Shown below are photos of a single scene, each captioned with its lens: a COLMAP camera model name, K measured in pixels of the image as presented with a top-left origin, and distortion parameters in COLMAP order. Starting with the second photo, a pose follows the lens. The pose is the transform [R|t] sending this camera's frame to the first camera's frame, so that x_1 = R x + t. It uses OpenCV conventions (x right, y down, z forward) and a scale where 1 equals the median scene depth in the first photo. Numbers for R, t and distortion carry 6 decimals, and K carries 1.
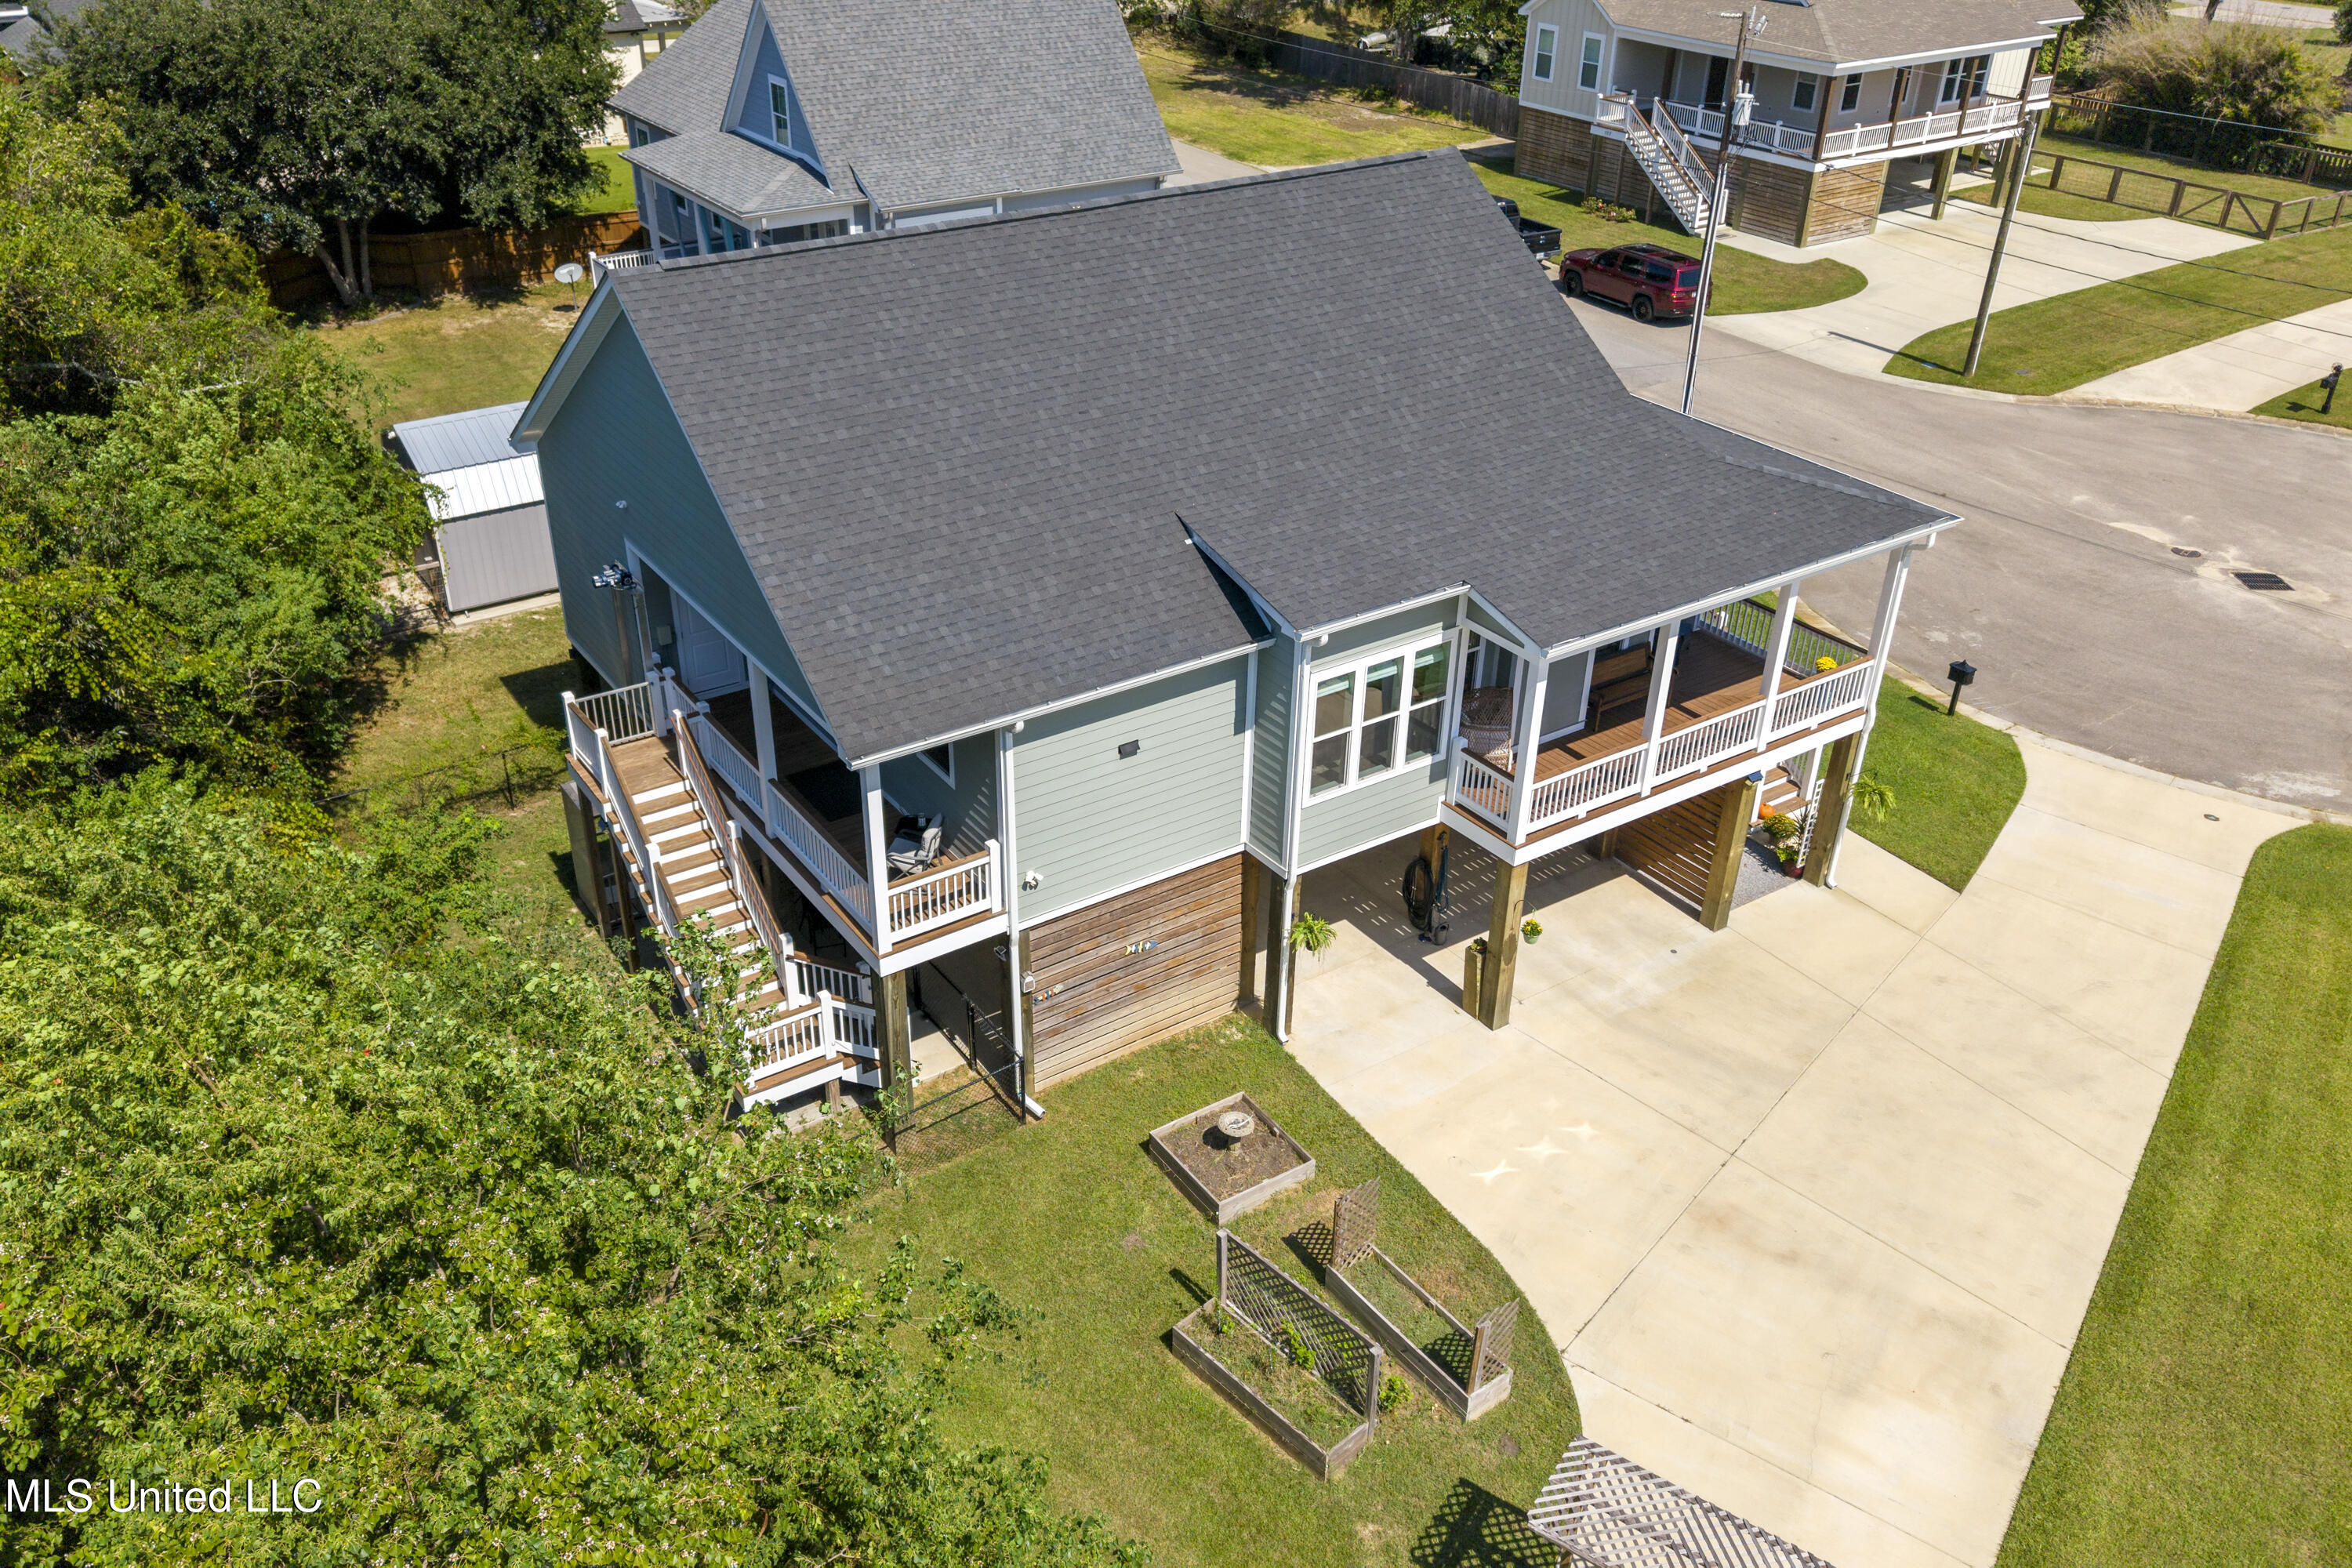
lens RADIAL K [[1887.4, 0, 1180.0], [0, 1887.4, 810.0], [0, 0, 1]] dist [0.040270, -0.046196]
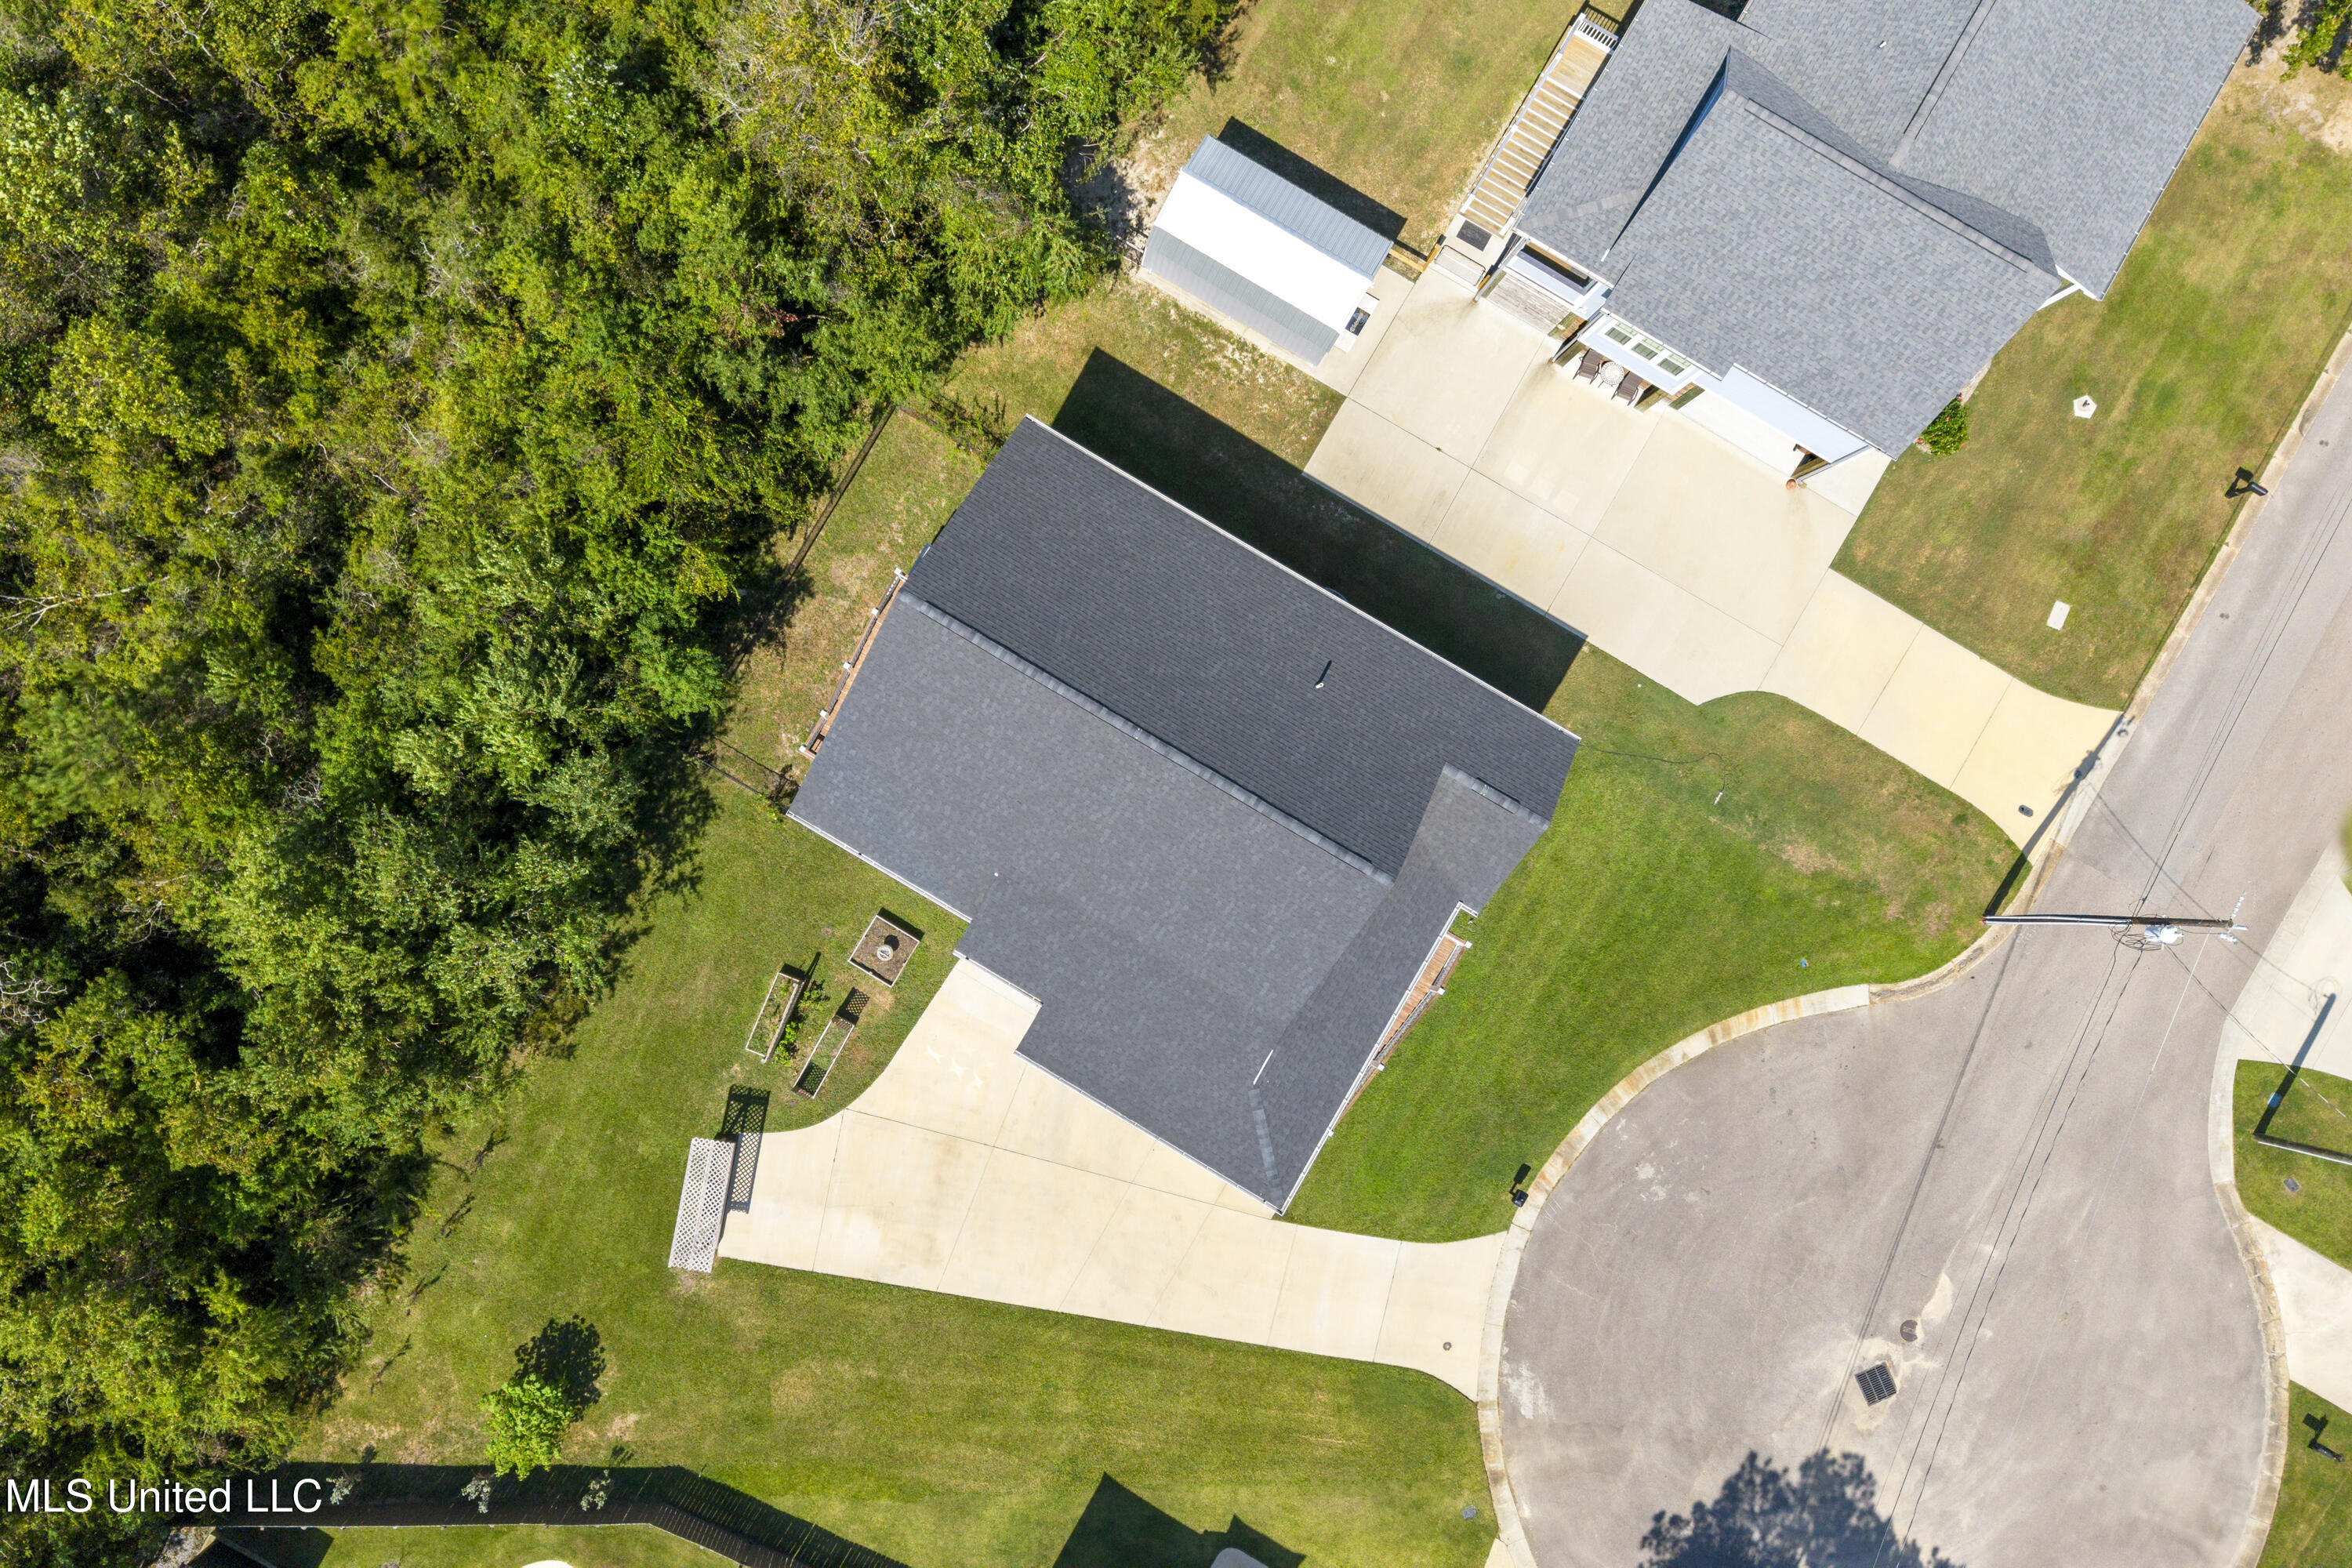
lens RADIAL K [[1887.4, 0, 1180.0], [0, 1887.4, 810.0], [0, 0, 1]] dist [0.040270, -0.046196]
pose [[0.418910, 0.906900, -0.045239, 0.056158], [-0.464740, 0.256938, 0.847349, -0.960733], [0.780084, -0.333938, 0.529106, 0.051045]]
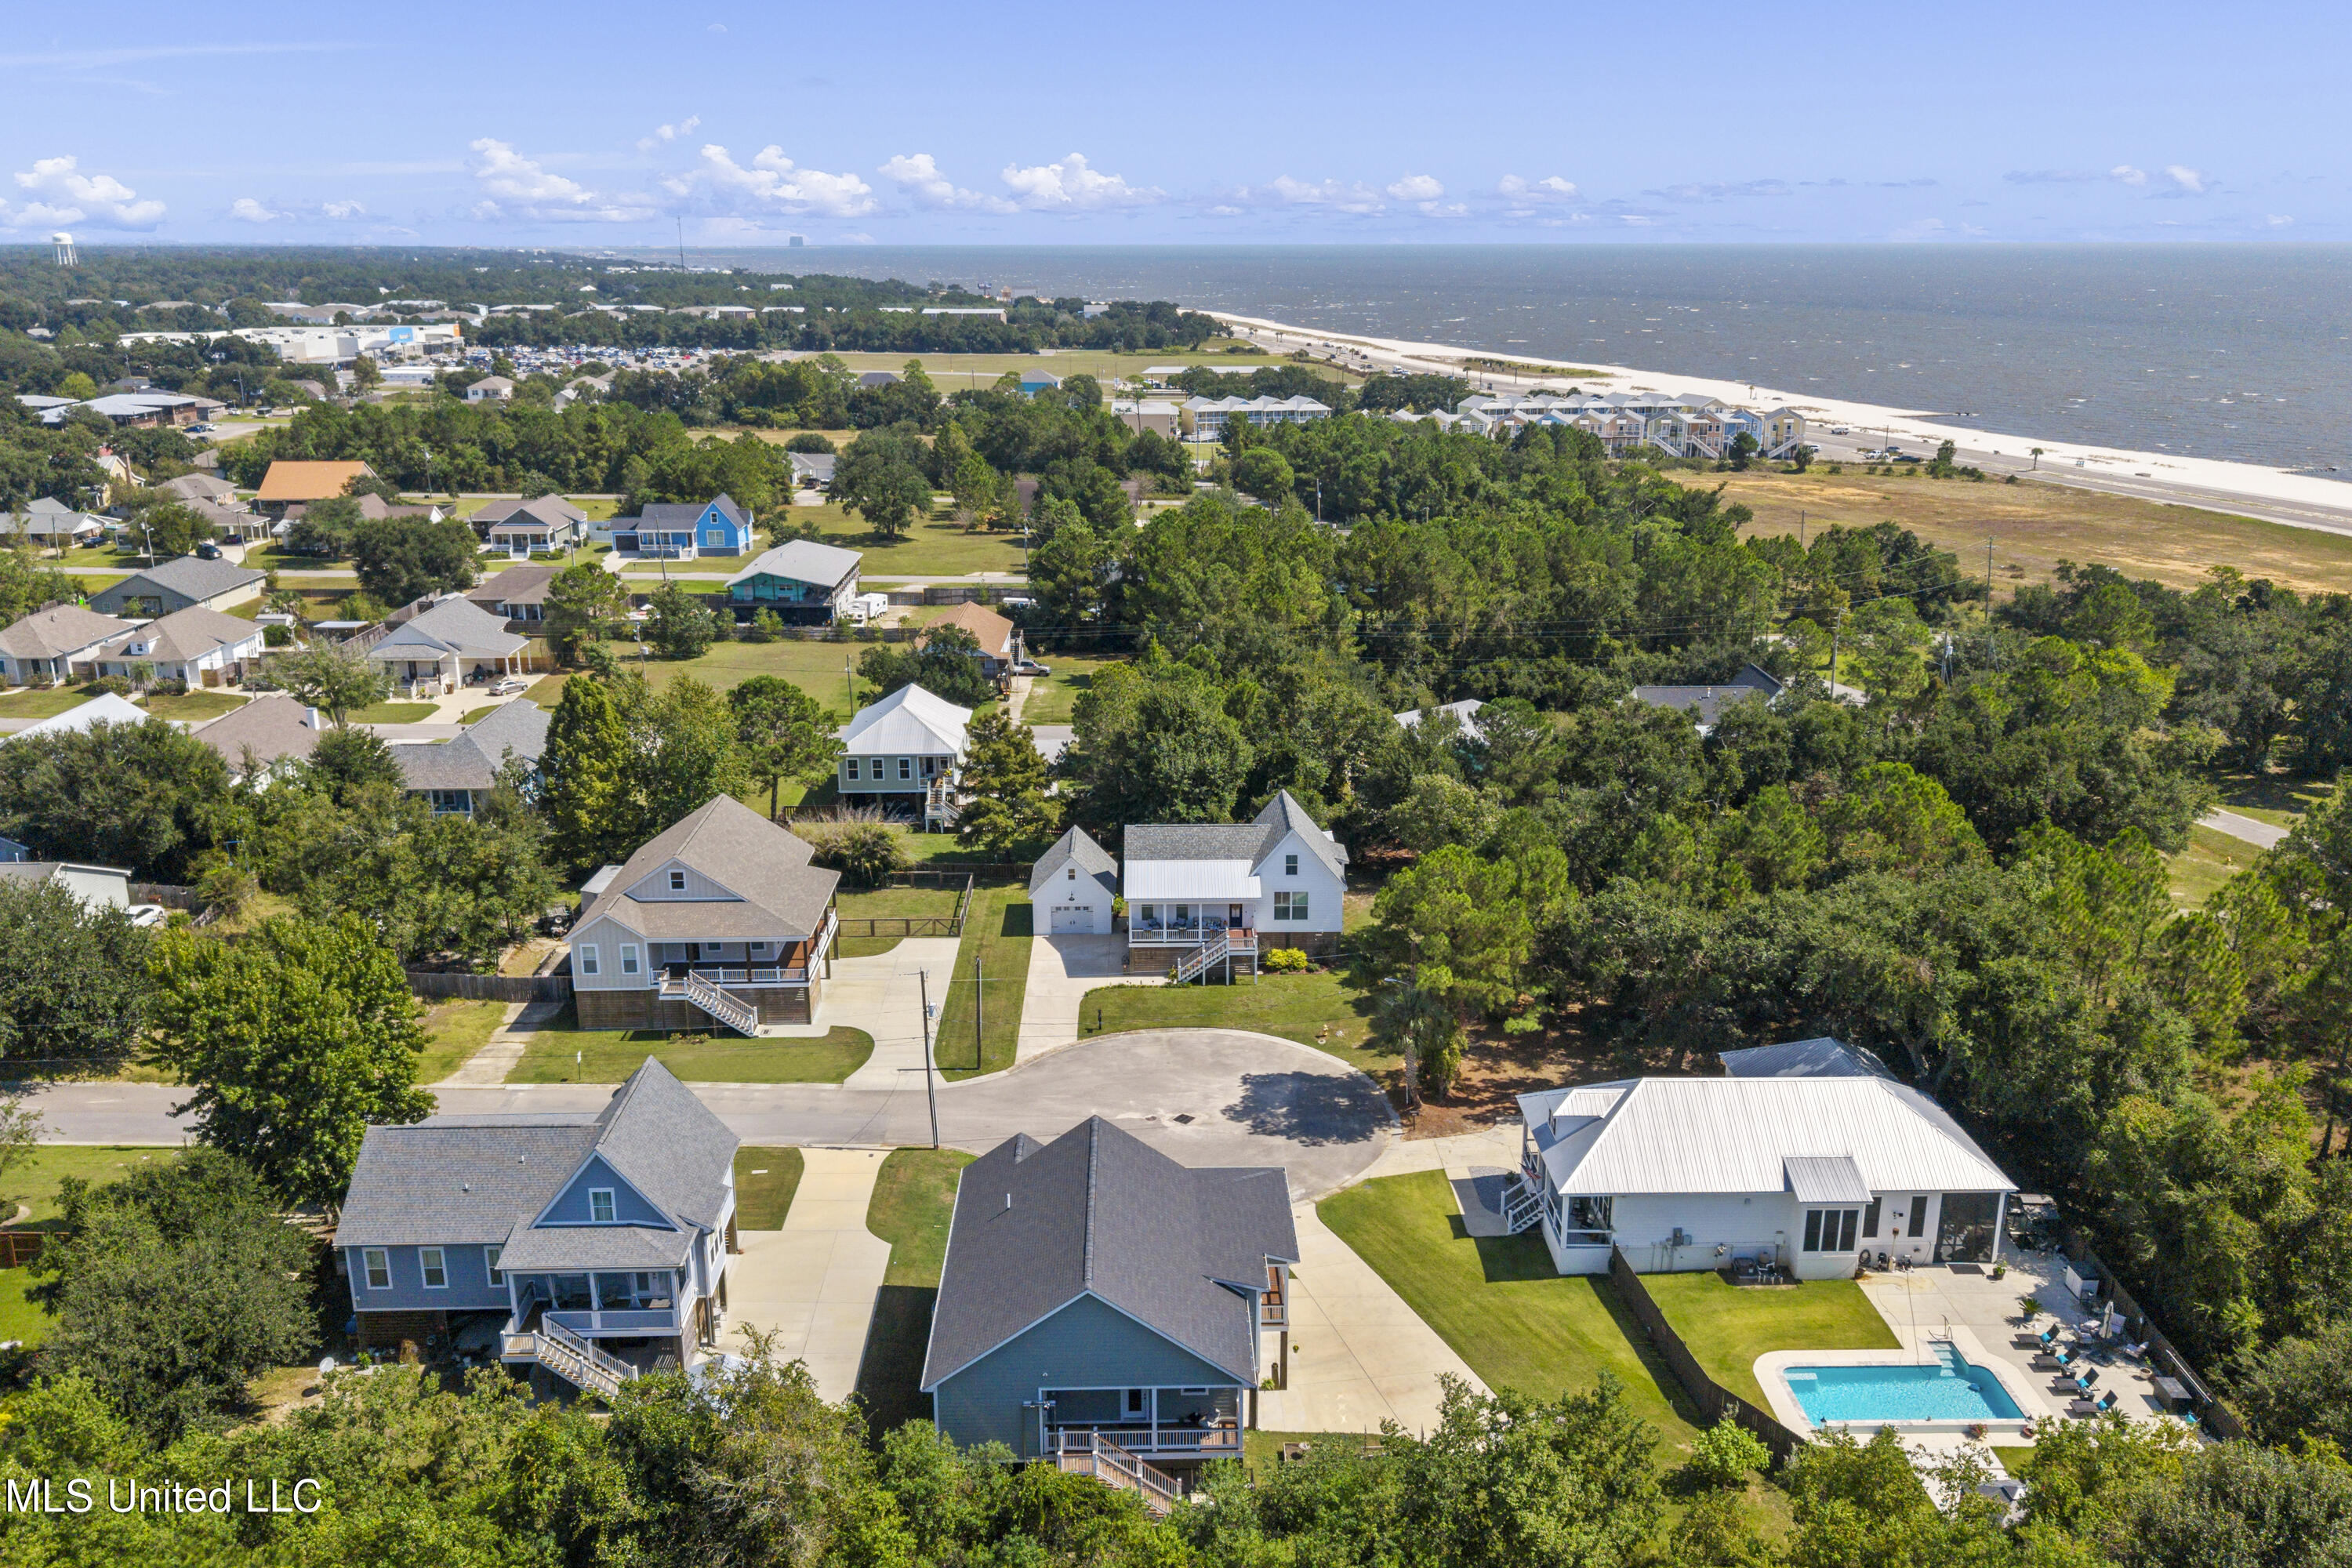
lens RADIAL K [[1885.3, 0, 1172.0], [0, 1885.3, 772.0], [0, 0, 1]] dist [0.043907, -0.090923]
pose [[0.555576, -0.248456, 0.793476, -1.130140], [0.438166, 0.898534, -0.025444, -0.409290], [-0.706644, 0.361811, 0.608069, -0.582296]]
